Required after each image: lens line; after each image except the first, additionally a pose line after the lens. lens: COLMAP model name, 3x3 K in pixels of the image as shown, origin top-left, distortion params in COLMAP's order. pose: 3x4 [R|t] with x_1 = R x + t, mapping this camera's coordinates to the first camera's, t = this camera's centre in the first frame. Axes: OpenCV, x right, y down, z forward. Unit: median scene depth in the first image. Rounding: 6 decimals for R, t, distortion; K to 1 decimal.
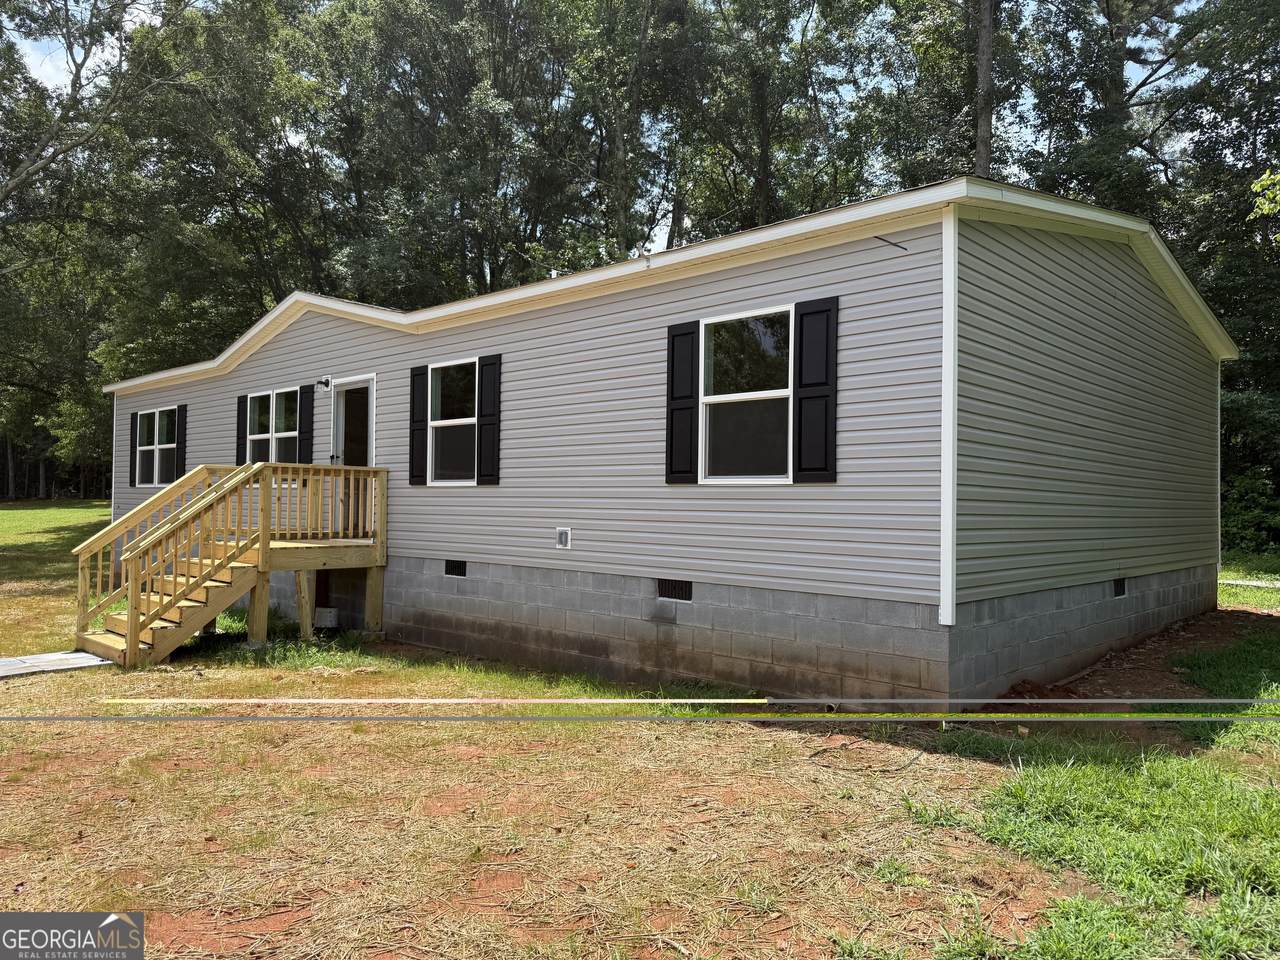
lens RADIAL K [[905.9, 0, 633.6], [0, 905.9, 479.9], [0, 0, 1]] dist [0.110904, -0.000910]
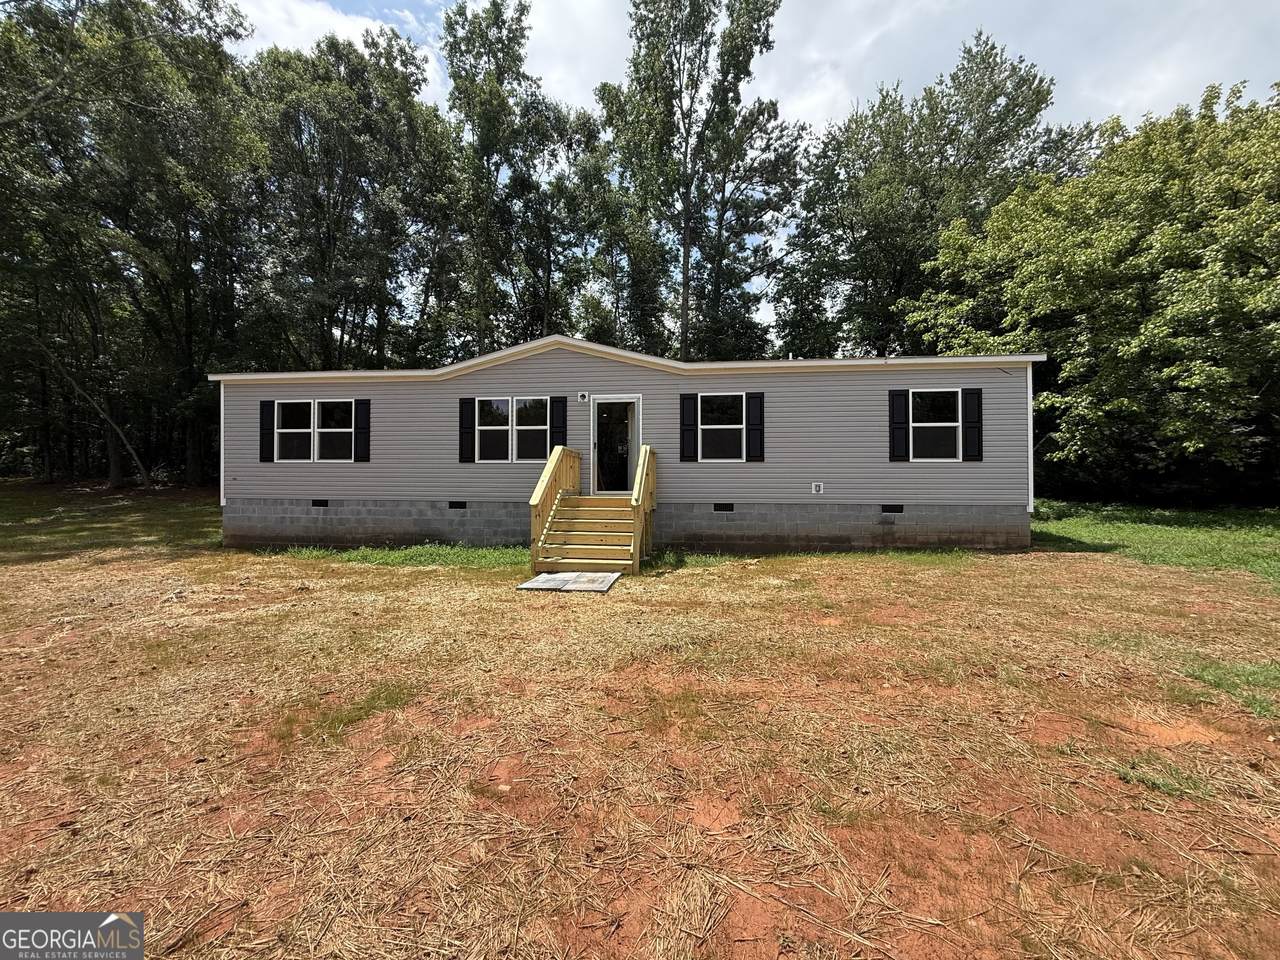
lens RADIAL K [[512.3, 0, 642.6], [0, 512.3, 475.3], [0, 0, 1]] dist [0.008885, -0.001133]
pose [[0.795416, -0.005838, 0.606036, -1.206737], [-0.007650, 0.999777, 0.019671, 0.017786], [-0.606016, -0.020283, 0.795194, 0.366392]]
